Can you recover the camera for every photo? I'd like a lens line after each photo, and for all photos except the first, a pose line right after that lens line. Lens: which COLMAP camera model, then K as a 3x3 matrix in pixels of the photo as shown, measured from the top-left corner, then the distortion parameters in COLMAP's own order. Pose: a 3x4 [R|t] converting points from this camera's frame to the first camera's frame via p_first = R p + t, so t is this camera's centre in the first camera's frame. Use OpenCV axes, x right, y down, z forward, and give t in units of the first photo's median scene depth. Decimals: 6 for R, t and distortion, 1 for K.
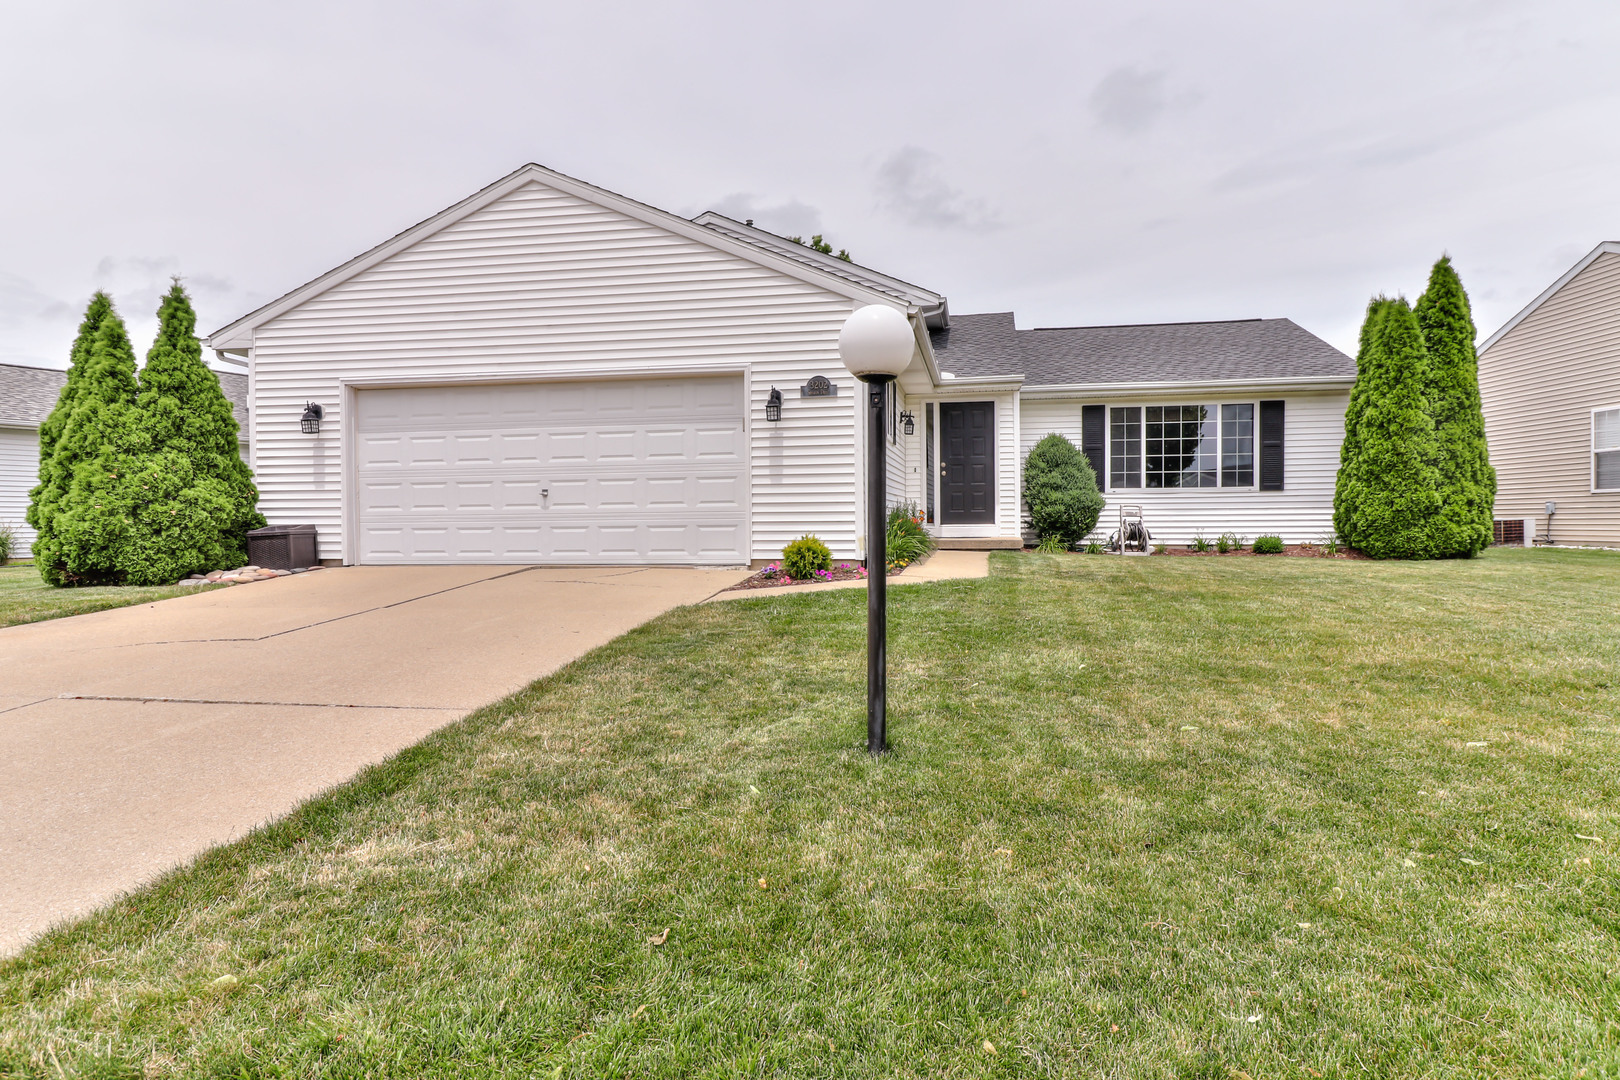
lens RADIAL K [[957.9, 0, 811.9], [0, 957.9, 539.0], [0, 0, 1]] dist [0.002938, 0.000345]
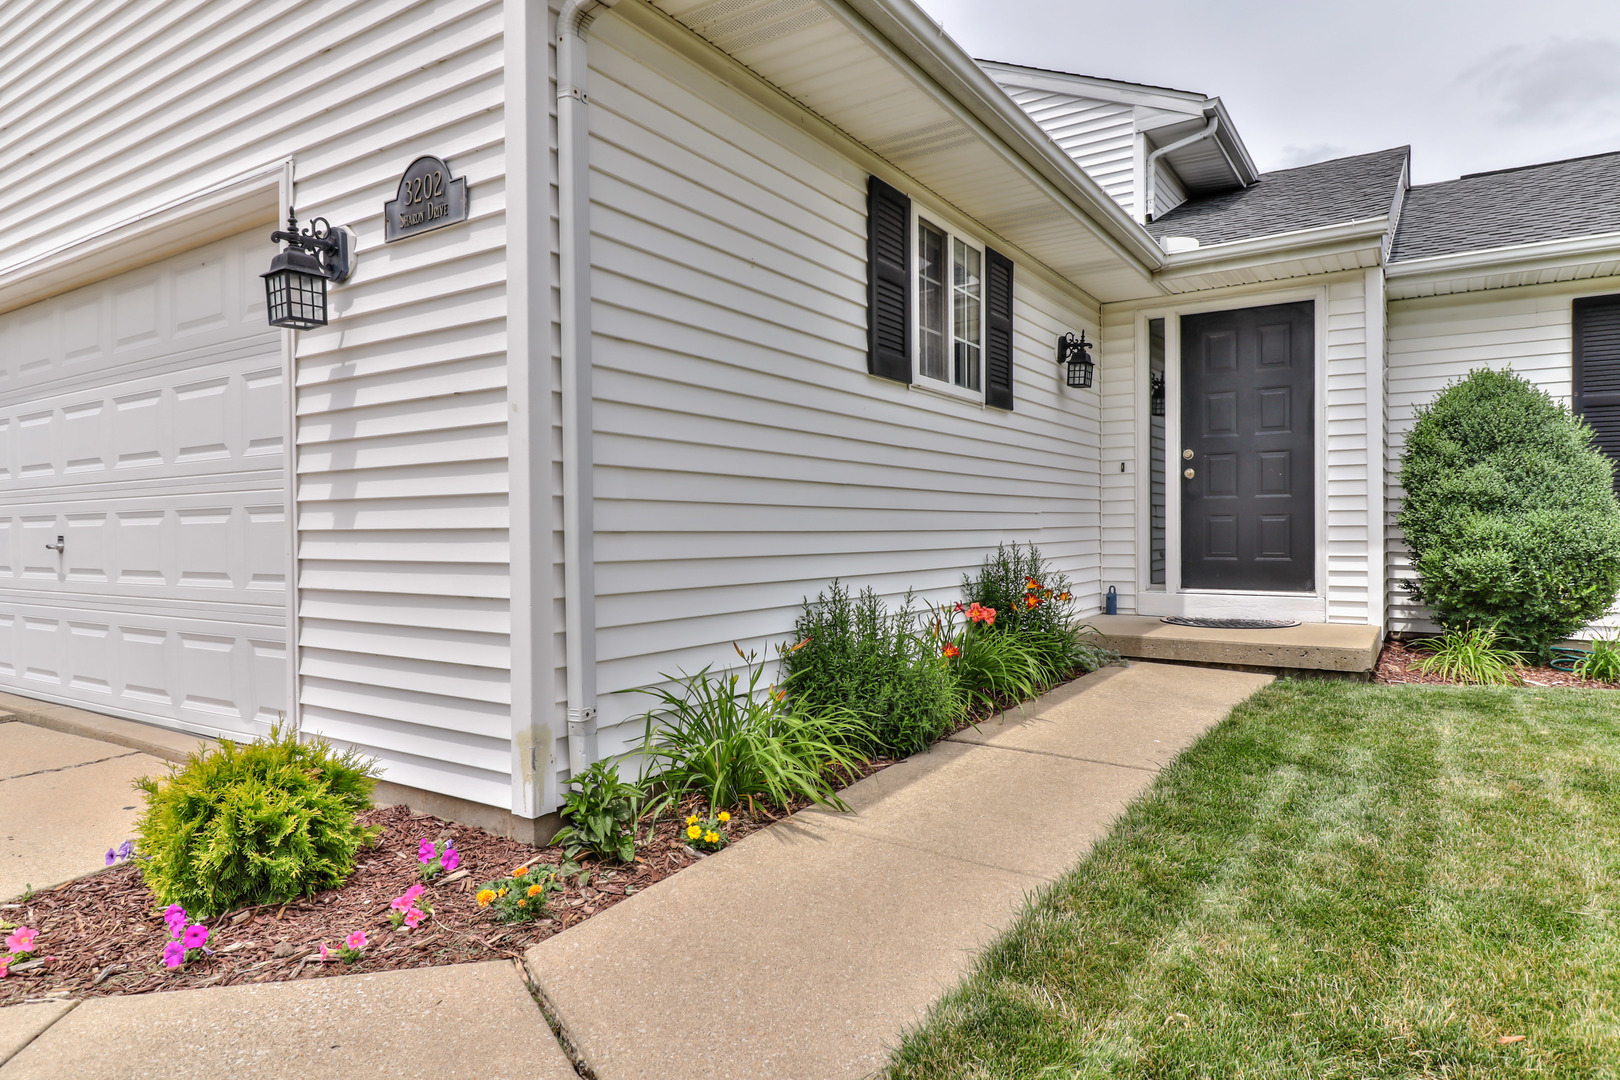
lens RADIAL K [[957.9, 0, 817.1], [0, 957.9, 536.6], [0, 0, 1]] dist [0.002938, 0.000345]
pose [[0.920363, 0.003916, -0.391045, 0.156052], [-0.004961, 0.999986, -0.001662, -0.038205], [0.391034, 0.003469, 0.920370, 0.532493]]
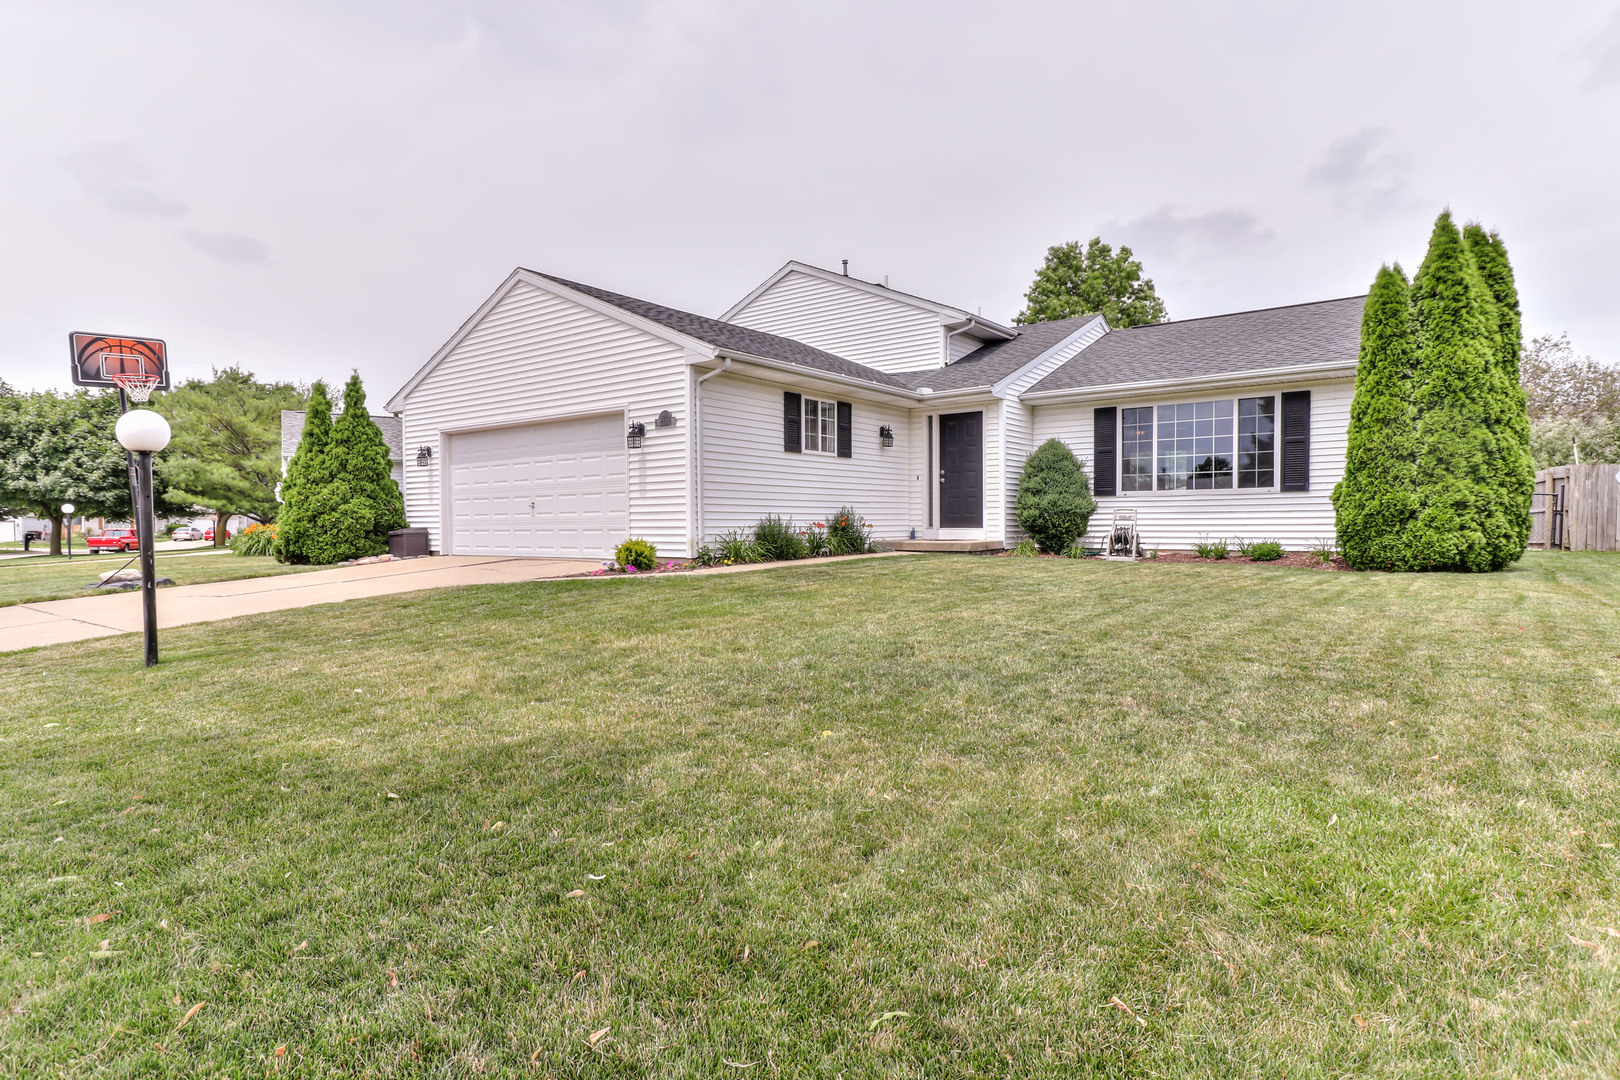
lens RADIAL K [[907.8, 0, 805.0], [0, 907.8, 536.9], [0, 0, 1]] dist [0.005639, 0.001838]
pose [[0.878224, 0.008813, -0.478168, 0.500933], [-0.008087, 0.999961, 0.003576, -0.007325], [0.478181, 0.000727, 0.878261, 0.031379]]
